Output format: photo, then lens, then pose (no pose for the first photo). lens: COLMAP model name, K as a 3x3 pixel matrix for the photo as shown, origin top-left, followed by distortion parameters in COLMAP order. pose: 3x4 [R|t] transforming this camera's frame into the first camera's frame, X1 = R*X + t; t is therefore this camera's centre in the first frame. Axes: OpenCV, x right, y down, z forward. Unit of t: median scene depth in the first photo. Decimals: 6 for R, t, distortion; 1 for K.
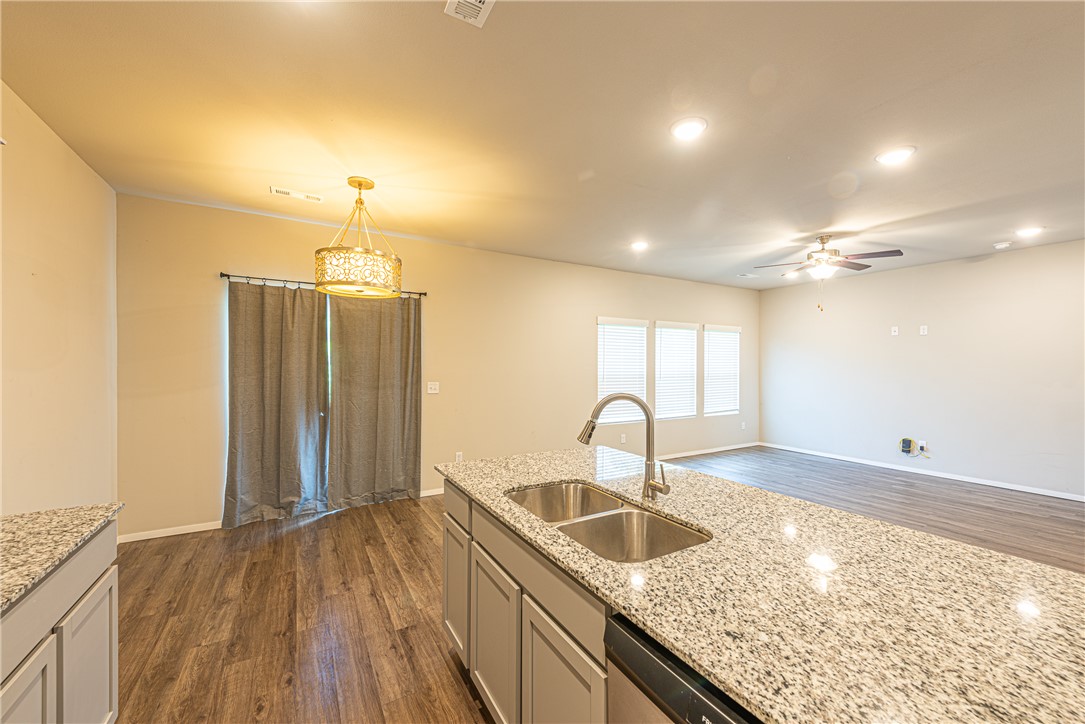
lens RADIAL K [[426.3, 0, 550.3], [0, 426.3, 366.9], [0, 0, 1]] dist [0.010445, -0.002410]
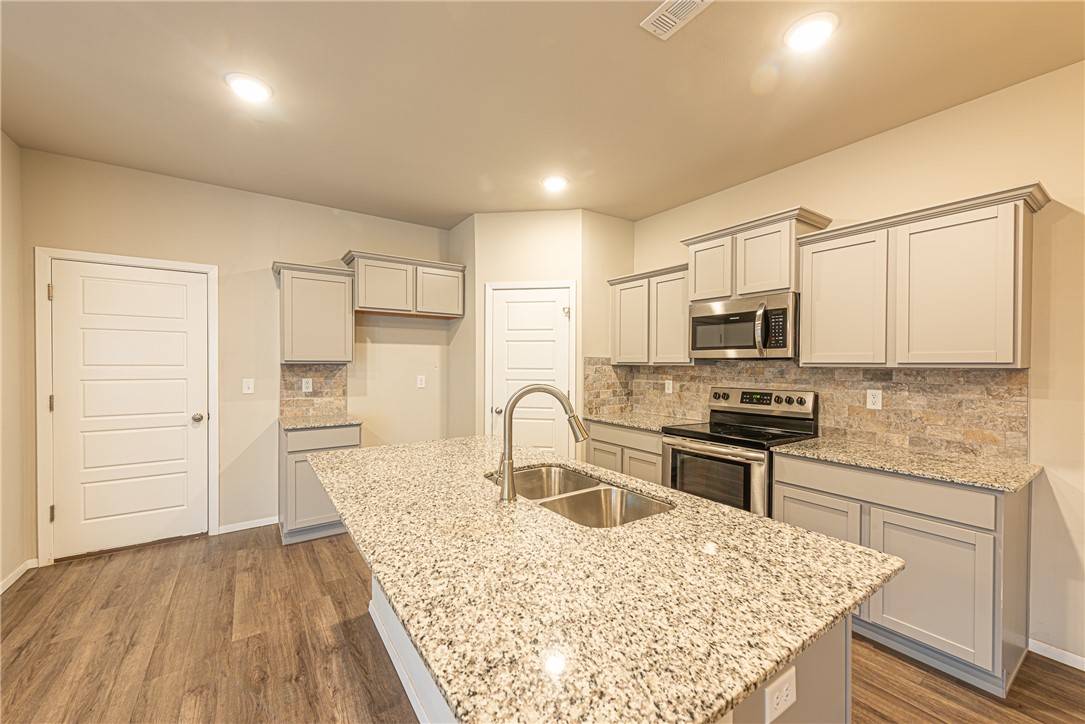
lens RADIAL K [[426.3, 0, 549.6], [0, 426.3, 365.1], [0, 0, 1]] dist [0.010445, -0.002410]
pose [[-0.997144, -0.007118, -0.075185, 0.114462], [-0.007968, 0.999908, 0.011002, 0.005740], [0.075100, 0.011570, -0.997109, 1.010556]]
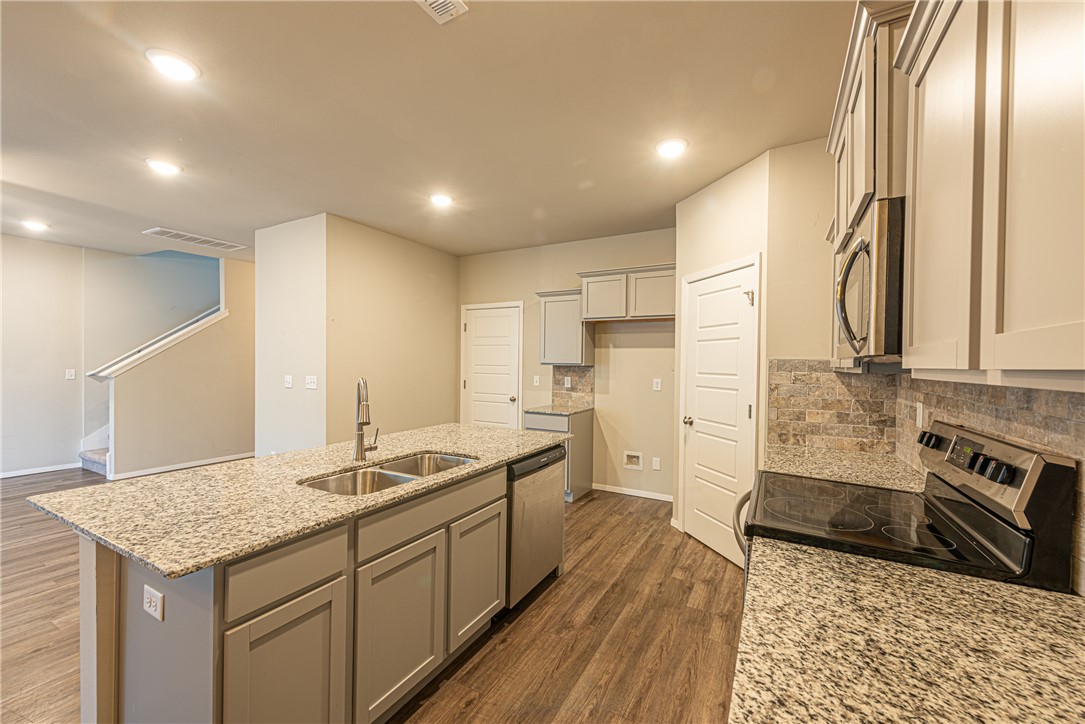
lens RADIAL K [[426.3, 0, 544.0], [0, 426.3, 365.5], [0, 0, 1]] dist [0.010445, -0.002410]
pose [[-0.508039, -0.015855, 0.861188, -0.588121], [-0.011351, 0.999867, 0.011712, 0.003215], [-0.861259, -0.003825, -0.508152, 0.626641]]
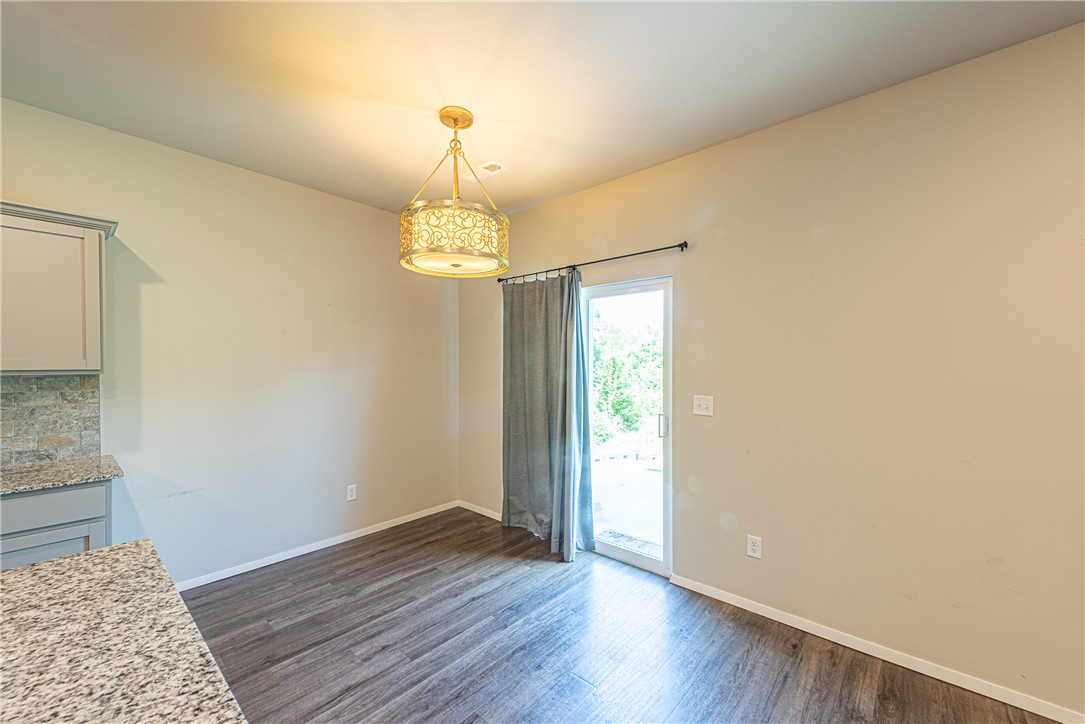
lens RADIAL K [[426.3, 0, 542.8], [0, 426.3, 367.5], [0, 0, 1]] dist [0.010445, -0.002410]
pose [[0.302351, 0.000175, -0.953197, 0.306074], [-0.002592, 0.999996, -0.000638, -0.000982], [0.953193, 0.002663, 0.302350, 0.929298]]
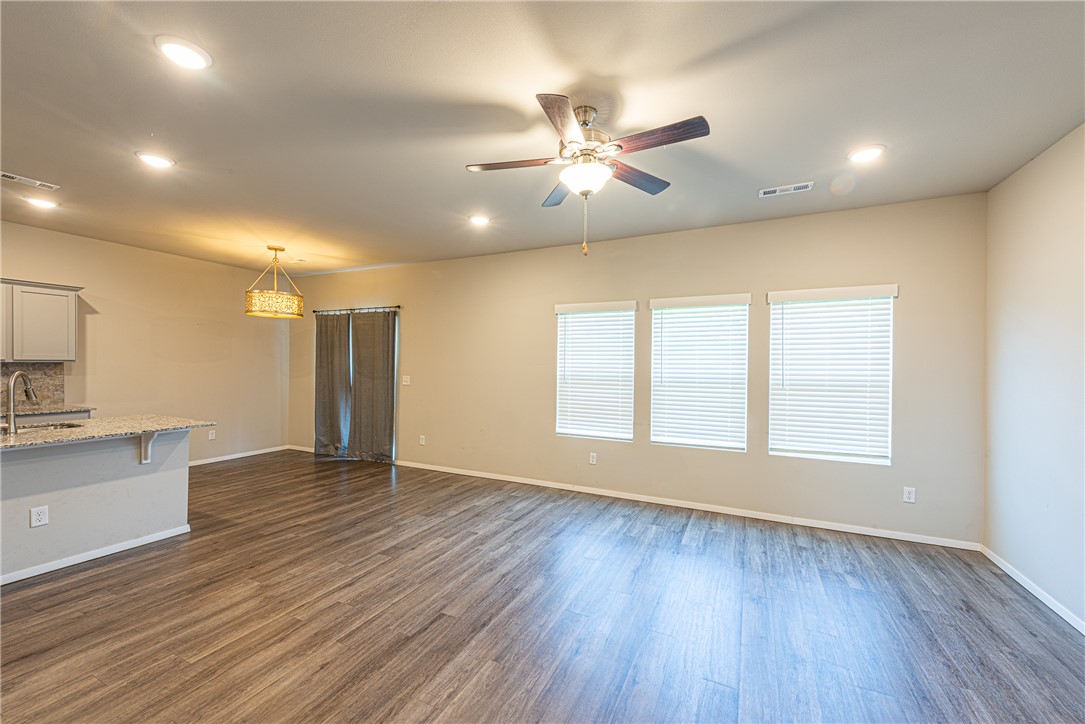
lens RADIAL K [[426.3, 0, 543.8], [0, 426.3, 365.7], [0, 0, 1]] dist [0.010445, -0.002410]
pose [[0.551327, 0.004649, -0.834276, 1.485963], [-0.012839, 0.999913, -0.002913, 0.006532], [0.834190, 0.012317, 0.551339, 0.965946]]
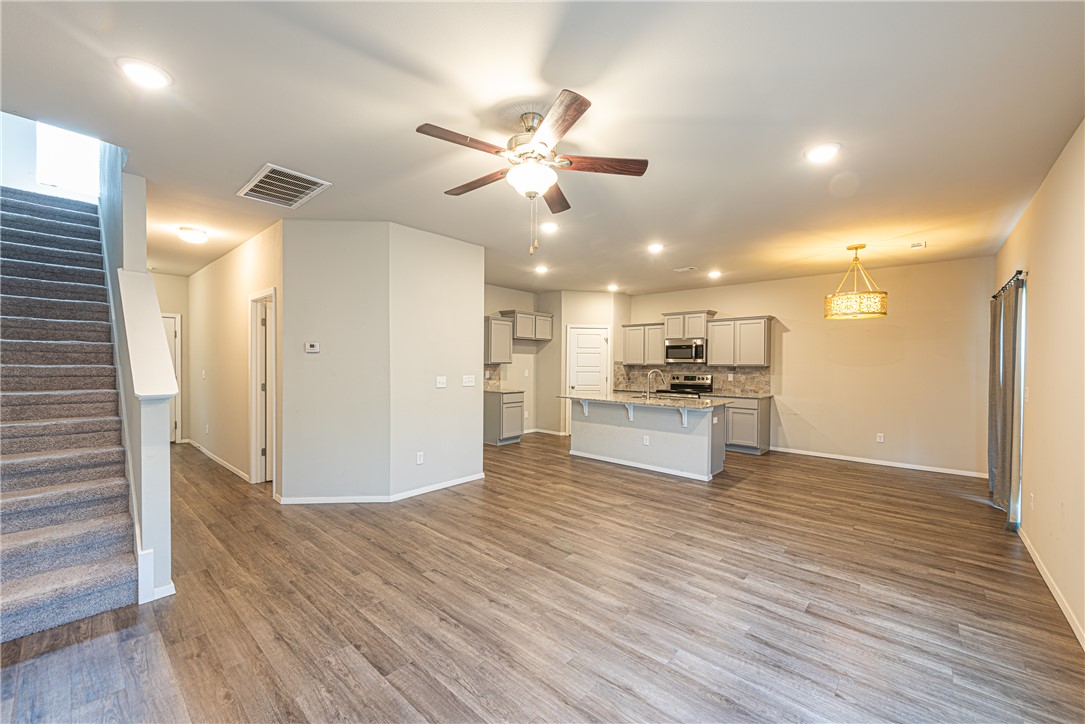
lens RADIAL K [[426.3, 0, 549.8], [0, 426.3, 366.2], [0, 0, 1]] dist [0.010445, -0.002410]
pose [[-0.951619, -0.008669, -0.307160, 1.106240], [-0.012802, 0.999853, 0.011442, 0.001179], [0.307015, 0.014821, -0.951589, 2.174853]]
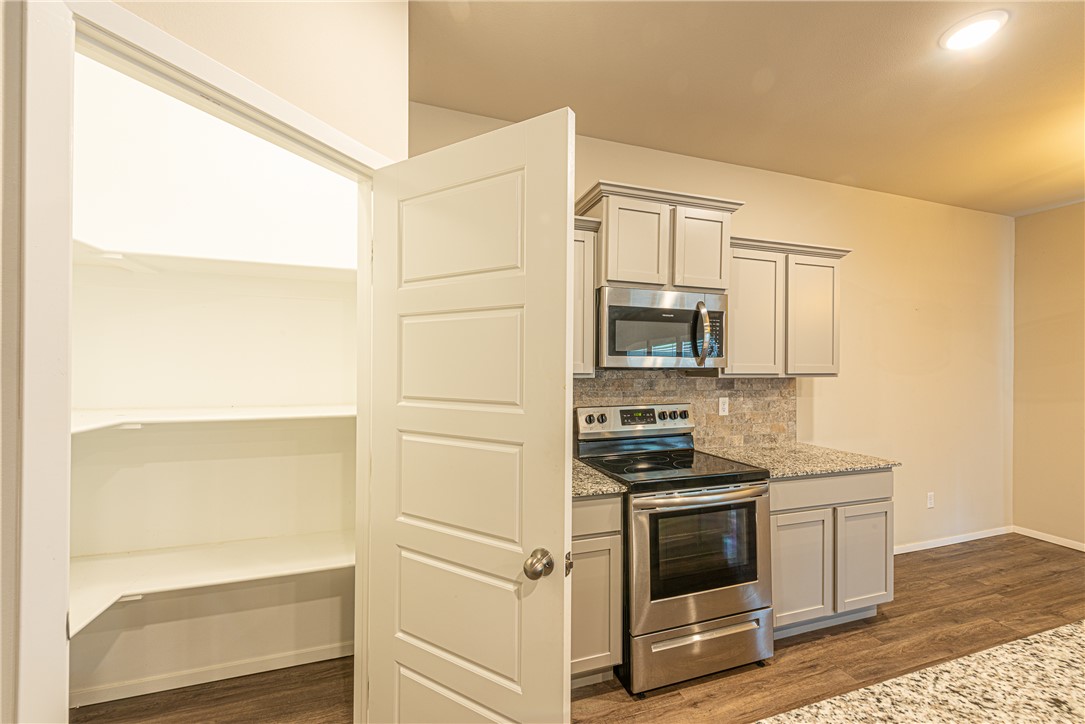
lens RADIAL K [[426.3, 0, 546.3], [0, 426.3, 362.9], [0, 0, 1]] dist [0.010445, -0.002410]
pose [[-0.214189, -0.014126, -0.976690, 0.381186], [-0.012479, 0.999853, -0.011725, 0.000243], [0.976713, 0.009677, -0.214334, 0.057732]]
